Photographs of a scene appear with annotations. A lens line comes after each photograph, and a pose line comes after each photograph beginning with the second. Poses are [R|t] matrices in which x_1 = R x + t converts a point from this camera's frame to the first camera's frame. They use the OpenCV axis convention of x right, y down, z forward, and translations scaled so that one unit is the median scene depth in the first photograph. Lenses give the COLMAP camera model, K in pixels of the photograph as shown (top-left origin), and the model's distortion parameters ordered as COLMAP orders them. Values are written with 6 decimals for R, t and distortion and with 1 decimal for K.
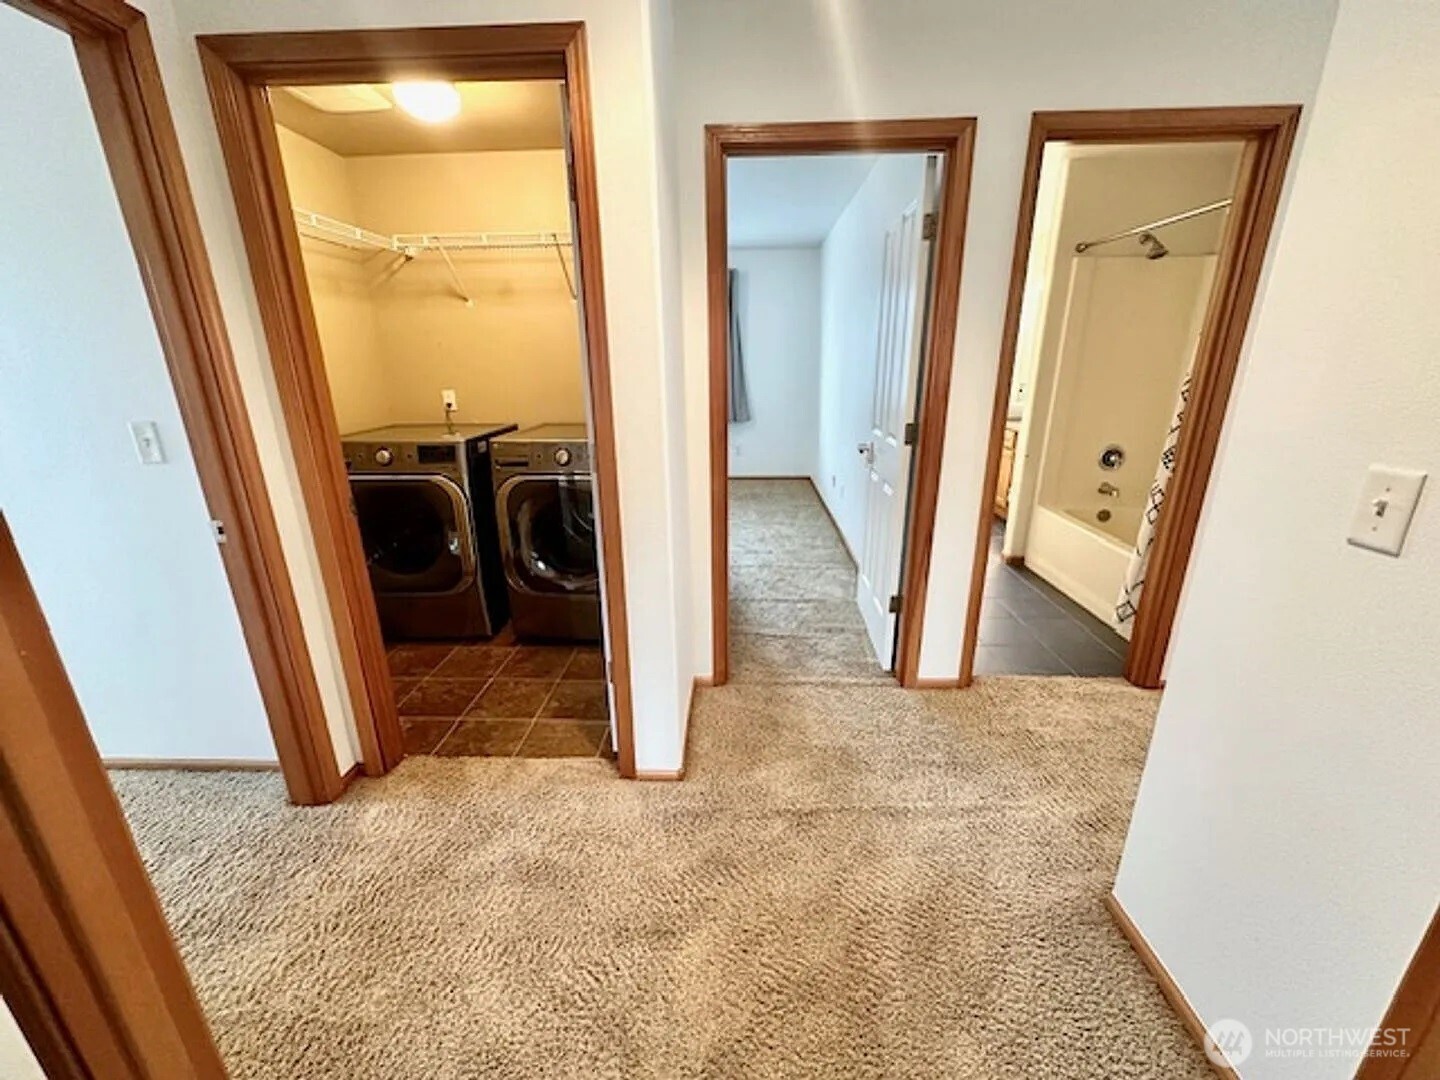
lens RADIAL K [[568.2, 0, 720.0], [0, 568.2, 540.0], [0, 0, 1]] dist [-0.003557, 0.000140]
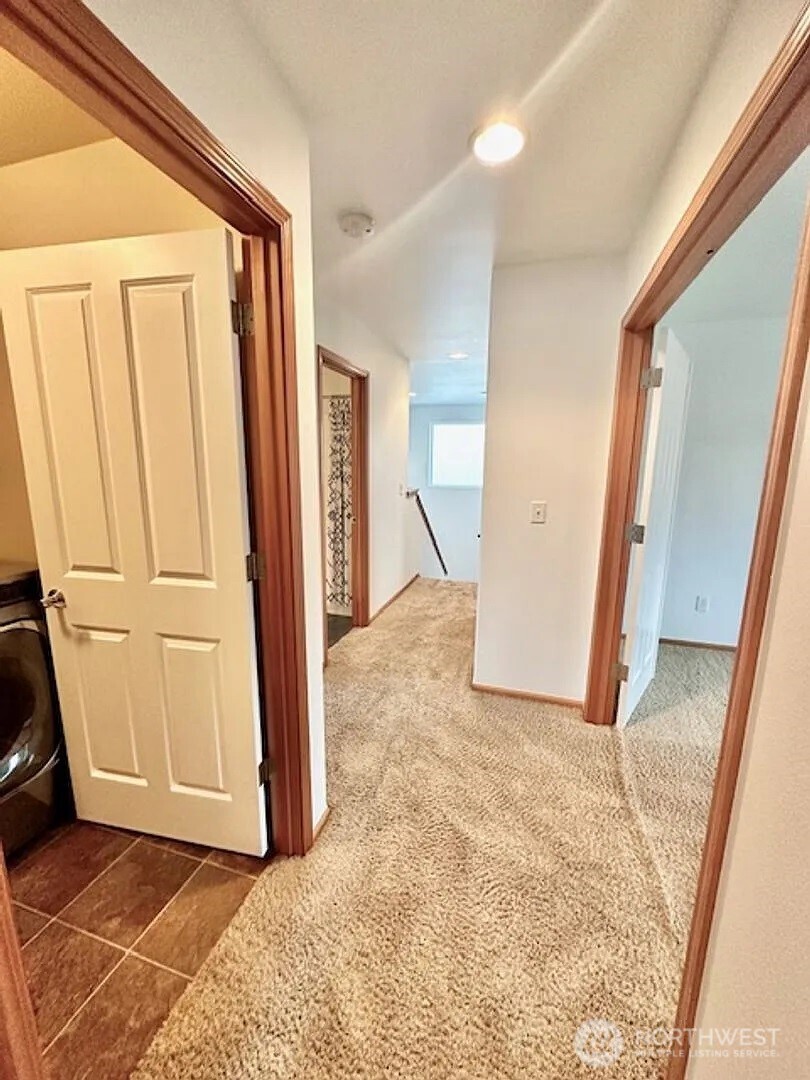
lens RADIAL K [[426.1, 0, 405.0], [0, 426.1, 540.0], [0, 0, 1]] dist [-0.003557, 0.000140]
pose [[0.256421, -0.161464, 0.952984, -0.629302], [0.275909, 0.957153, 0.087931, -0.130445], [-0.926349, 0.240390, 0.289984, 0.361267]]
